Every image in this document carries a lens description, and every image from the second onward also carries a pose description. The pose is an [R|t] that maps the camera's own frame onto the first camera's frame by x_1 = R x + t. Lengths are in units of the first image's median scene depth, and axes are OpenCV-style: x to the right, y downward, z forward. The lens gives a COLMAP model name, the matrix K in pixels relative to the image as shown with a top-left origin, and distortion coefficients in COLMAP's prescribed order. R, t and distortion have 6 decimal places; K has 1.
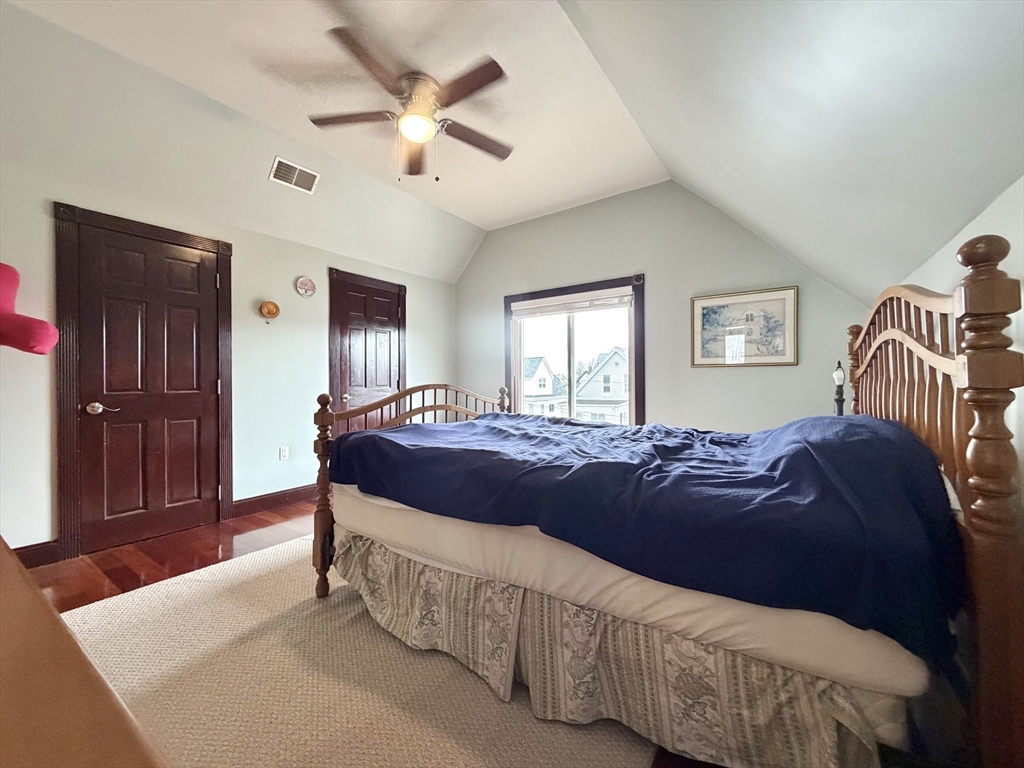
lens RADIAL K [[417.8, 0, 514.6], [0, 417.8, 385.1], [0, 0, 1]] dist [0.001666, 0.000281]
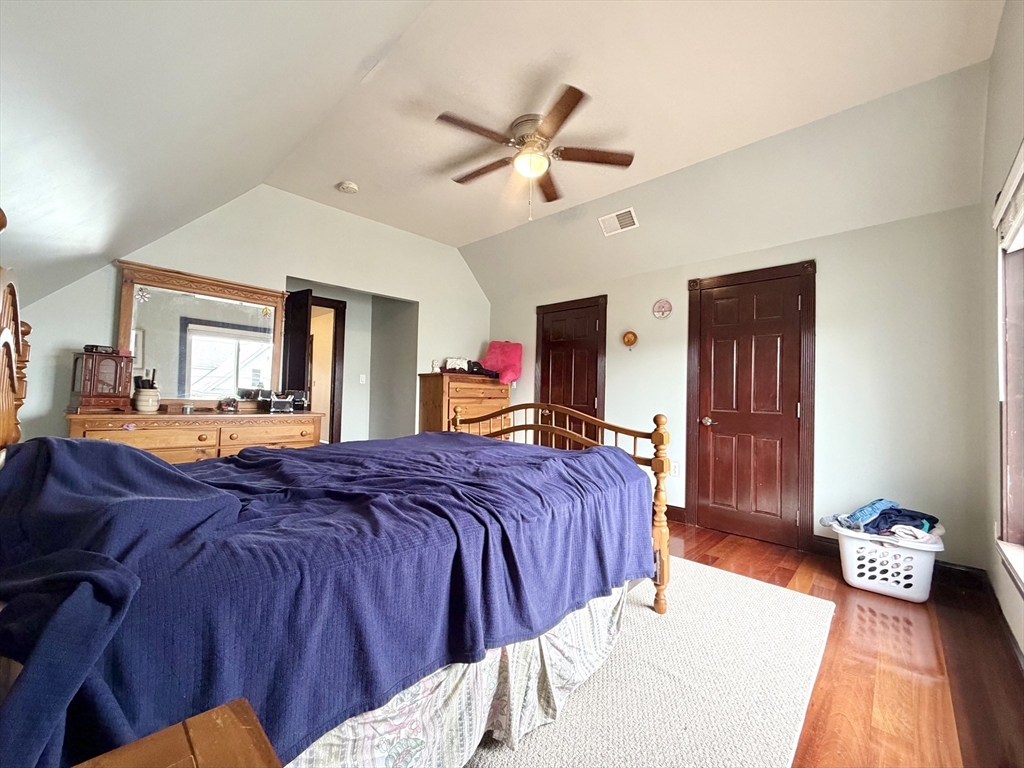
lens RADIAL K [[417.8, 0, 514.6], [0, 417.8, 385.1], [0, 0, 1]] dist [0.001666, 0.000281]
pose [[-0.138974, -0.027481, -0.989915, 0.578539], [-0.031958, 0.999219, -0.023253, -0.014662], [0.989780, 0.028404, -0.139744, 0.825084]]
